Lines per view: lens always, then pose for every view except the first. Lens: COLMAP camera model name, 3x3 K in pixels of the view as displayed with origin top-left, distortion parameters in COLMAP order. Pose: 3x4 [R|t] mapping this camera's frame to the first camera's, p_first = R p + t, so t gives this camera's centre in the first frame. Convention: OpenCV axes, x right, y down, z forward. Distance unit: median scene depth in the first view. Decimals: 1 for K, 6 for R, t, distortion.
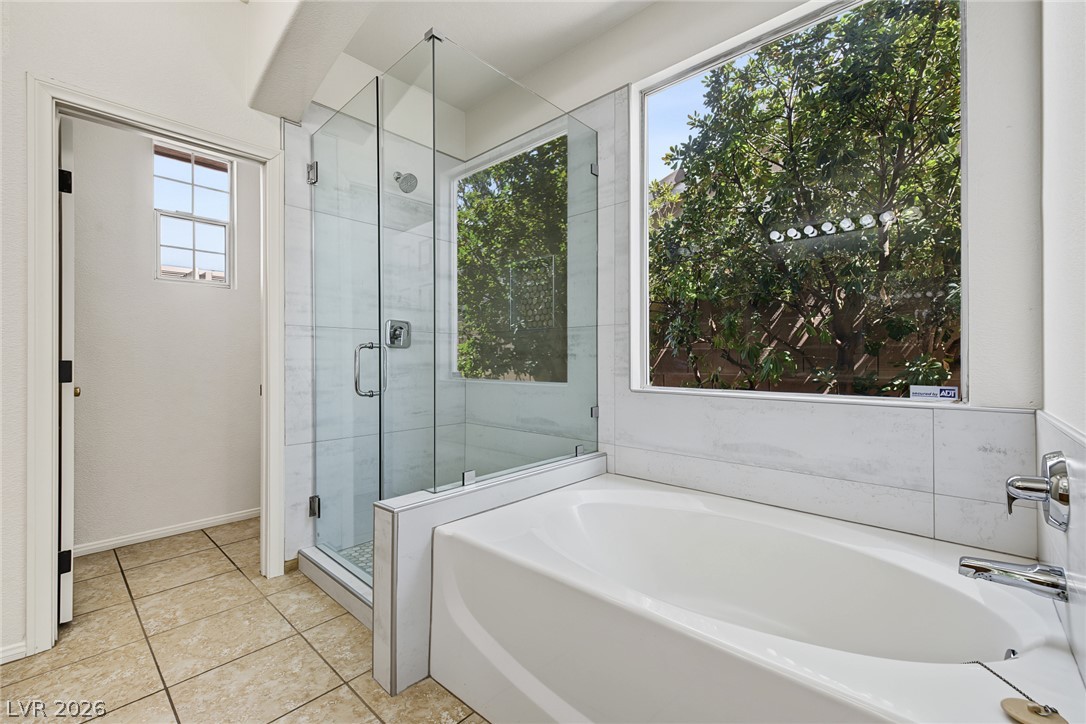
lens RADIAL K [[465.4, 0, 544.3], [0, 465.4, 358.6], [0, 0, 1]] dist [0.012772, -0.000751]
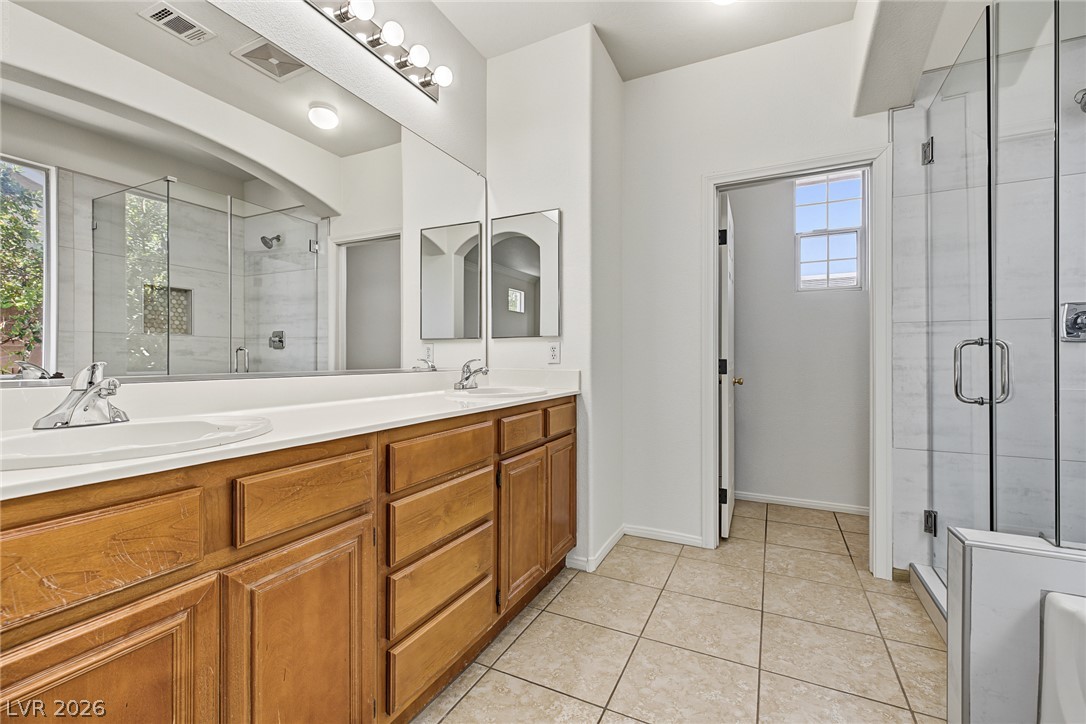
lens RADIAL K [[465.4, 0, 546.9], [0, 465.4, 359.9], [0, 0, 1]] dist [0.012772, -0.000751]
pose [[0.304756, 0.003847, -0.952423, 0.152555], [0.001641, 0.999988, 0.004564, -0.000808], [0.952429, -0.002954, 0.304746, 0.026432]]
